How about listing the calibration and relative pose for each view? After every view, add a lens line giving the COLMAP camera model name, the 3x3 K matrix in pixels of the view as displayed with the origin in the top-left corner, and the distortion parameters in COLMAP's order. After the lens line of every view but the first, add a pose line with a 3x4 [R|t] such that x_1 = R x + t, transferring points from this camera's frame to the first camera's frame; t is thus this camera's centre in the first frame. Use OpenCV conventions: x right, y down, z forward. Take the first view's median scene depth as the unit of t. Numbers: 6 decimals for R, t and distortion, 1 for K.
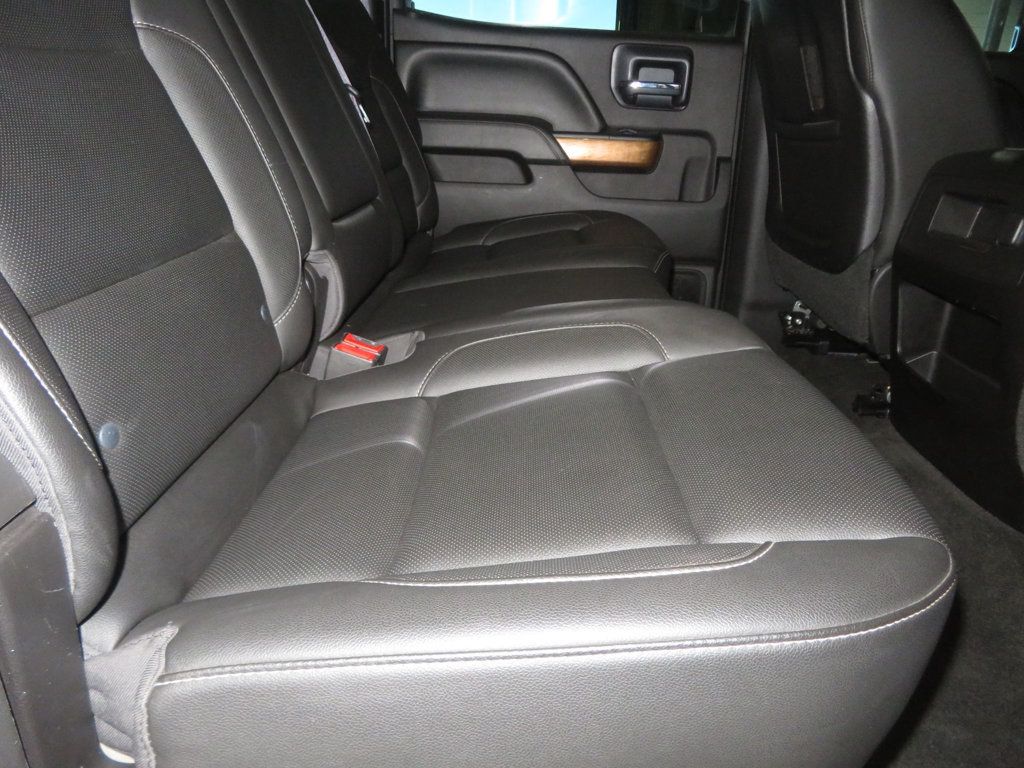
lens RADIAL K [[736.7, 0, 512.0], [0, 736.7, 384.0], [0, 0, 1]] dist [-0.010132, 0.001437]
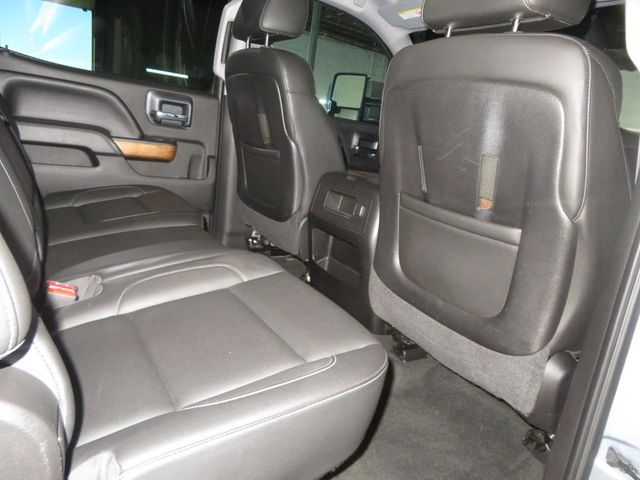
lens RADIAL K [[447.3, 0, 320.0], [0, 447.3, 240.0], [0, 0, 1]] dist [-0.011619, 0.001171]
pose [[0.833784, -0.053812, 0.549461, -0.162829], [0.088460, 0.995402, -0.036748, -0.043312], [-0.544957, 0.079245, 0.834711, -0.108418]]
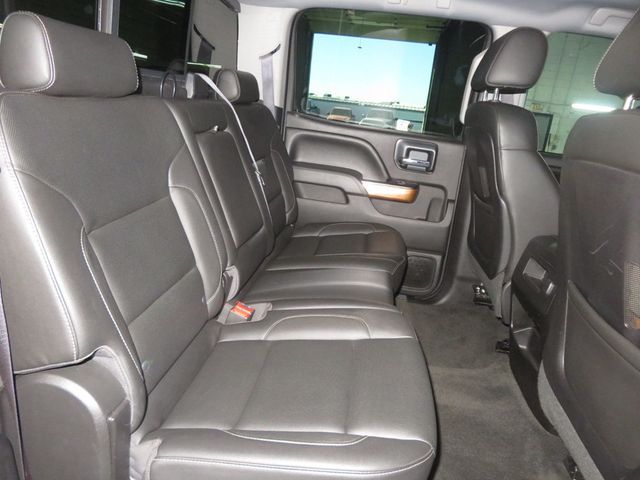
lens RADIAL K [[447.3, 0, 320.0], [0, 447.3, 240.0], [0, 0, 1]] dist [-0.011619, 0.001171]
pose [[0.992019, 0.106704, -0.067181, 0.059149], [-0.111981, 0.990451, -0.080415, -0.107155], [0.057959, 0.087296, 0.994495, -0.224006]]
